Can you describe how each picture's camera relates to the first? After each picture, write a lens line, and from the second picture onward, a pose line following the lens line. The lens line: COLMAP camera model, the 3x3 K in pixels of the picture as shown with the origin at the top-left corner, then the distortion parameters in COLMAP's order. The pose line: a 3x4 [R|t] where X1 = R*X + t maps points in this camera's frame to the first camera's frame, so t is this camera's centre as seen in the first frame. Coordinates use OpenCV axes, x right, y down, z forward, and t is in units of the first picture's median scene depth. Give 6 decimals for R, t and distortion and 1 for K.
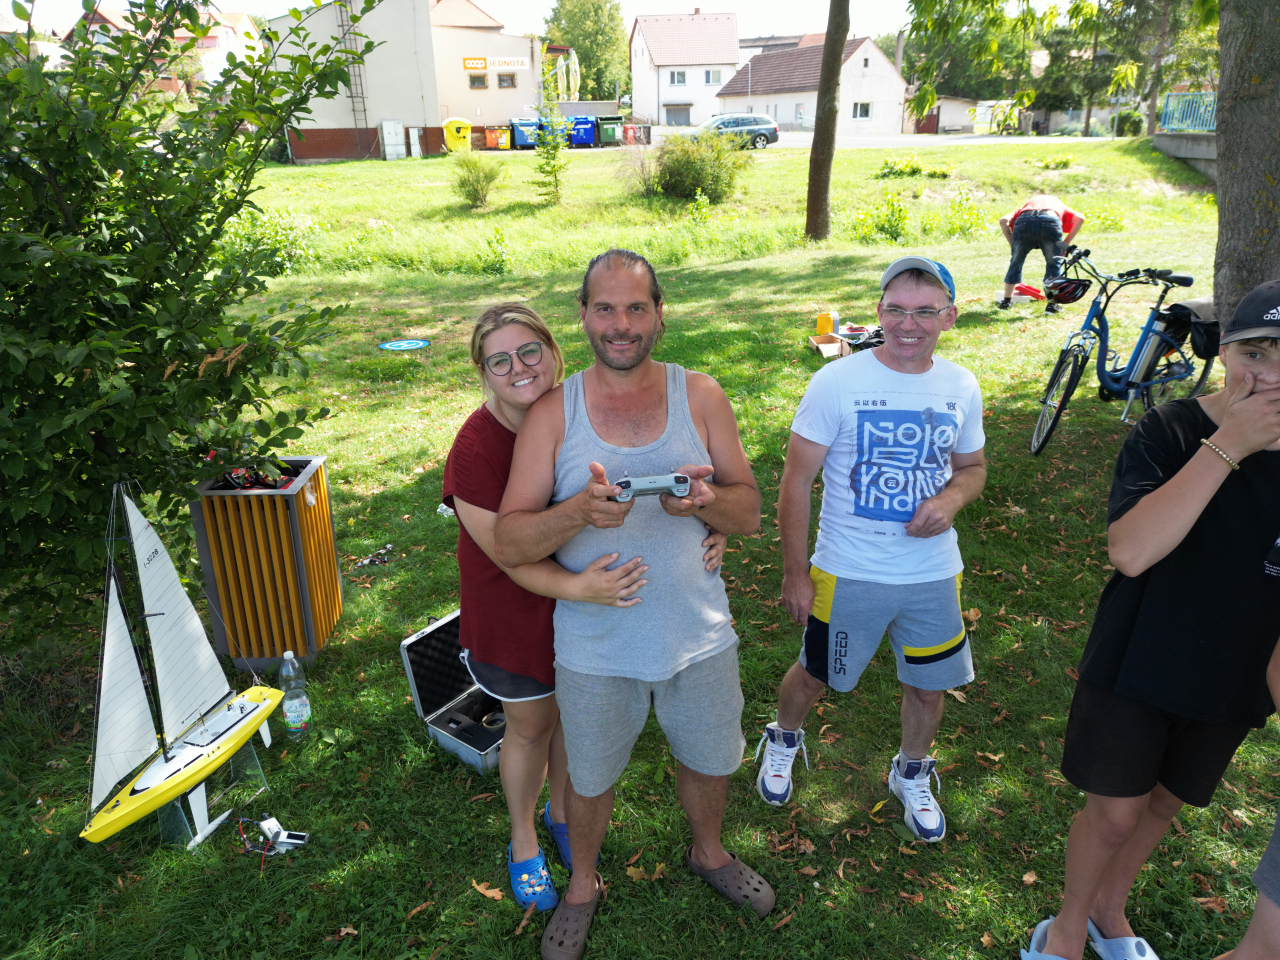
lens RADIAL K [[885.0, 0, 640.0], [0, 885.0, 480.0], [0, 0, 1]] dist [0.002175, 0.000692]
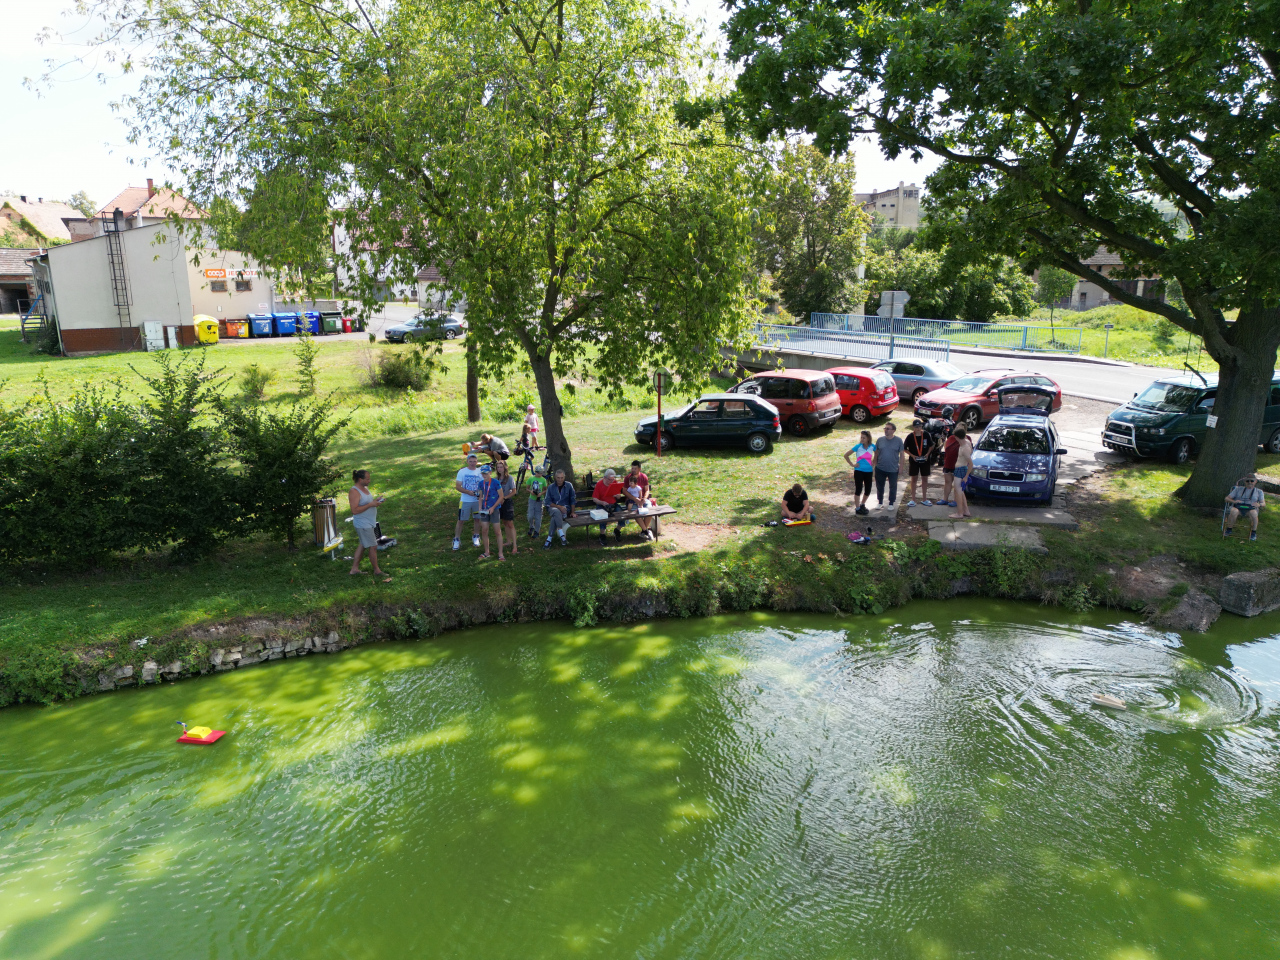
lens RADIAL K [[885.0, 0, 640.0], [0, 885.0, 480.0], [0, 0, 1]] dist [0.002175, 0.000692]
pose [[0.947999, -0.058264, 0.312894, -0.042932], [0.105874, 0.984843, -0.137386, 0.095959], [-0.300147, 0.163369, 0.939799, -0.533965]]
